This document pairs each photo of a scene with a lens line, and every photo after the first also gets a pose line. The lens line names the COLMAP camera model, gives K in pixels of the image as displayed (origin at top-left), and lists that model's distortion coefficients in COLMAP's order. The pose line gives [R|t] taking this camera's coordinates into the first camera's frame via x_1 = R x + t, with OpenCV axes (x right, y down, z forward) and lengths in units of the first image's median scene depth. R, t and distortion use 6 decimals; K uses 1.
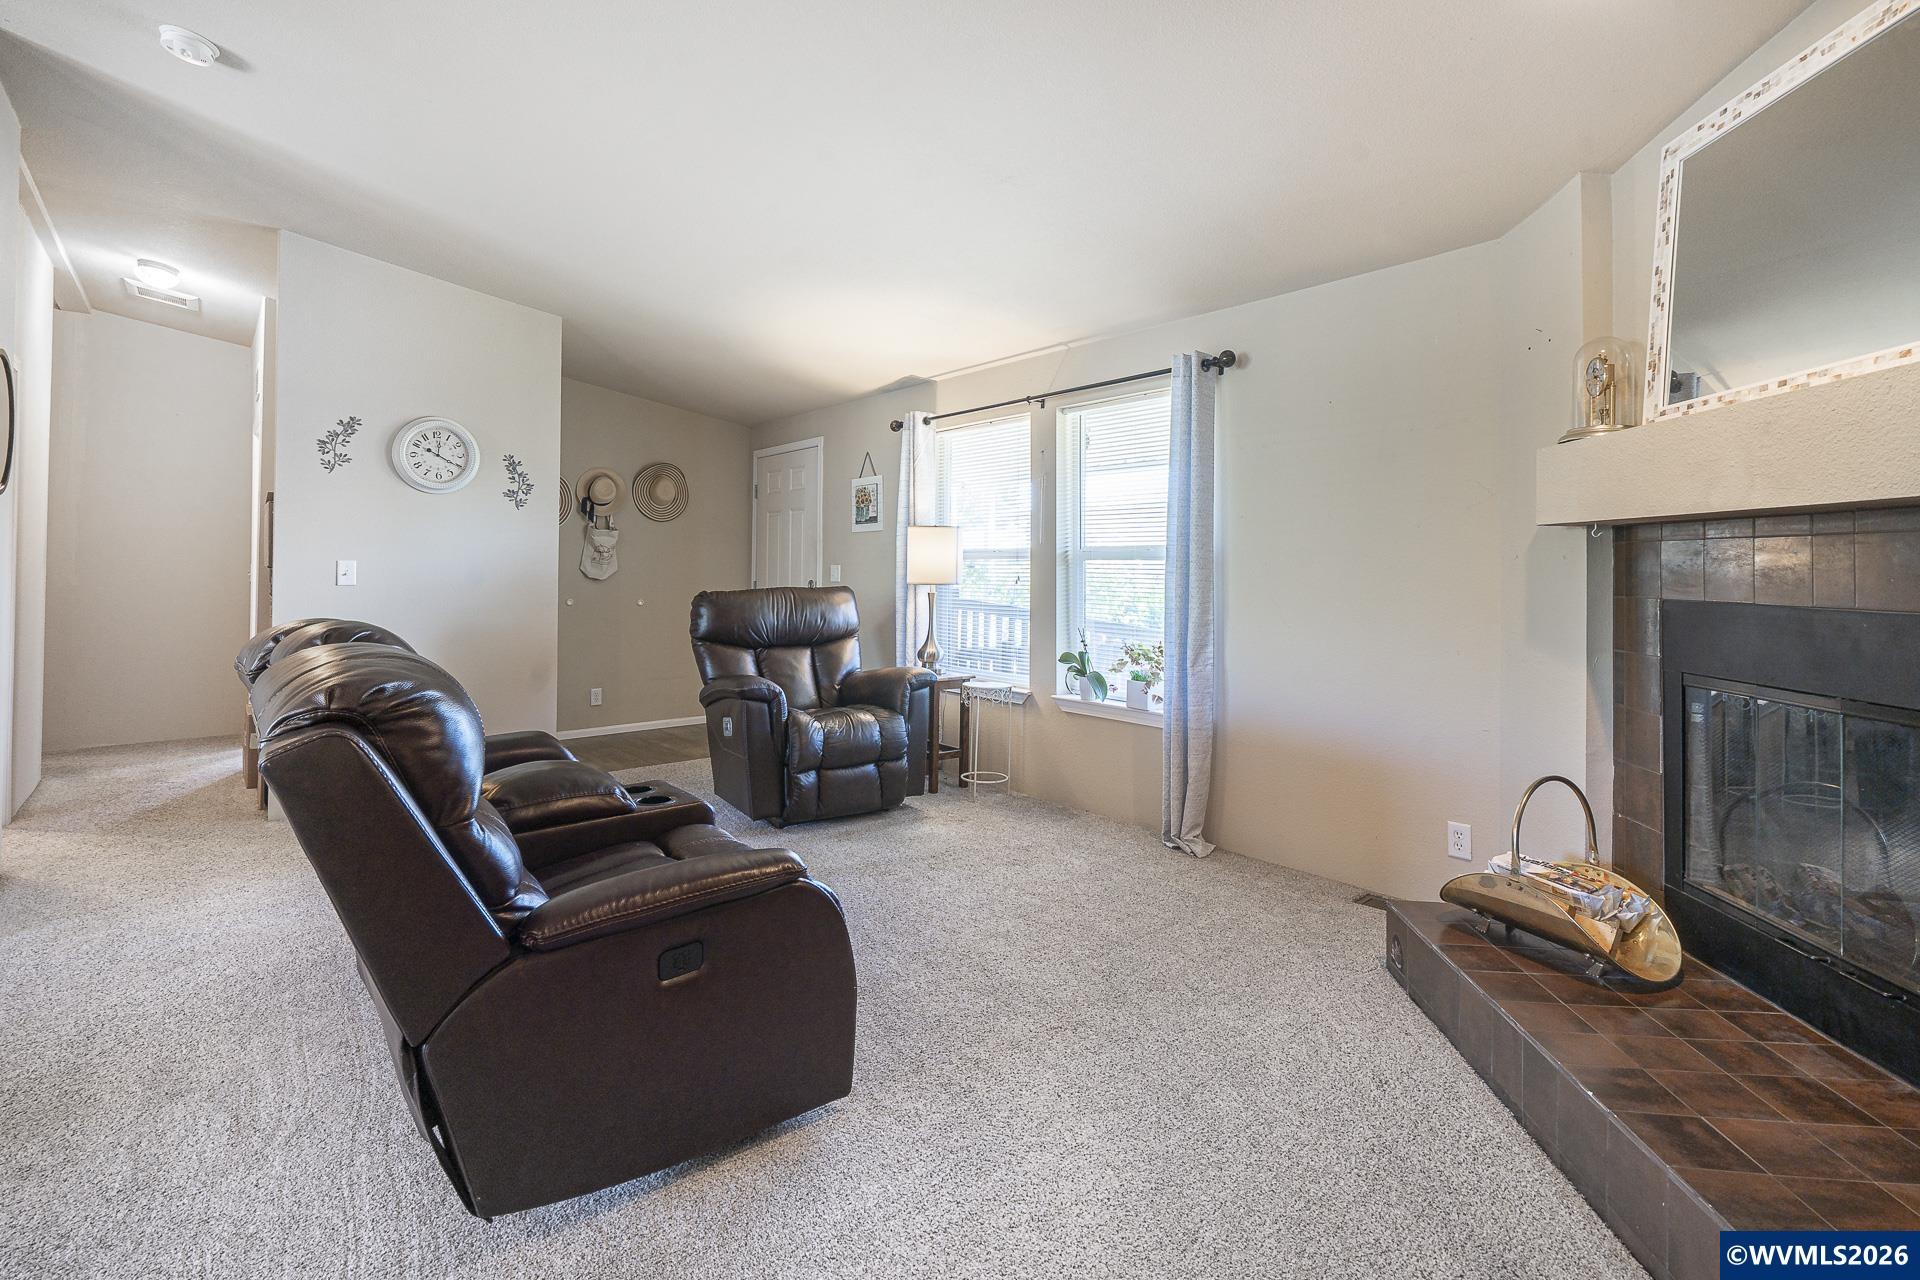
lens RADIAL K [[908.4, 0, 963.5], [0, 908.4, 545.8], [0, 0, 1]] dist [-0.000376, -0.000174]
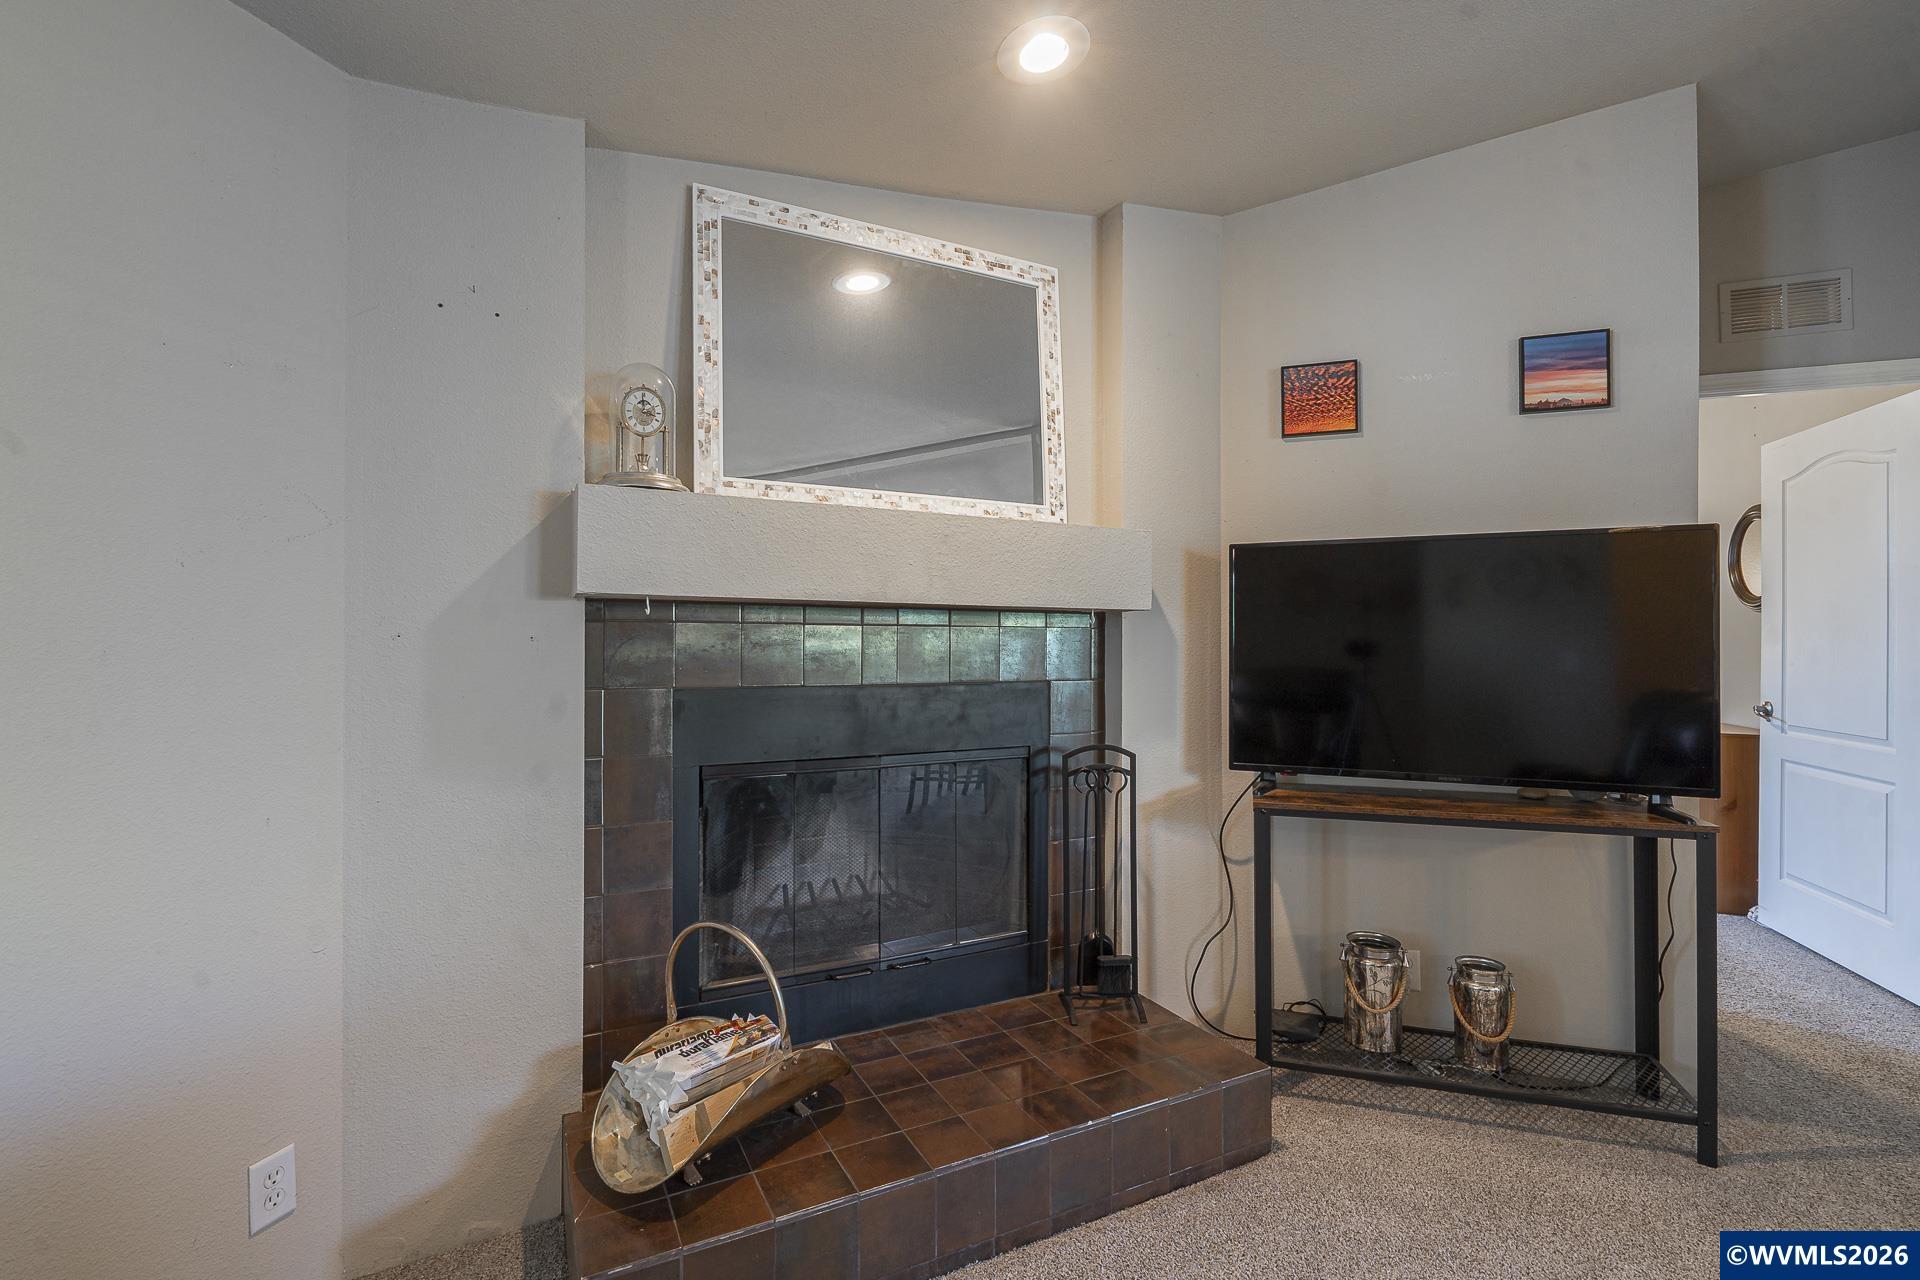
lens RADIAL K [[862.2, 0, 960.0], [0, 862.2, 640.0], [0, 0, 1]] dist [-0.016860, 0.000117]
pose [[-0.526124, -0.002598, 0.850404, -0.100117], [-0.026787, 0.999550, -0.013519, 0.018636], [-0.849986, -0.029892, -0.525957, 1.380896]]
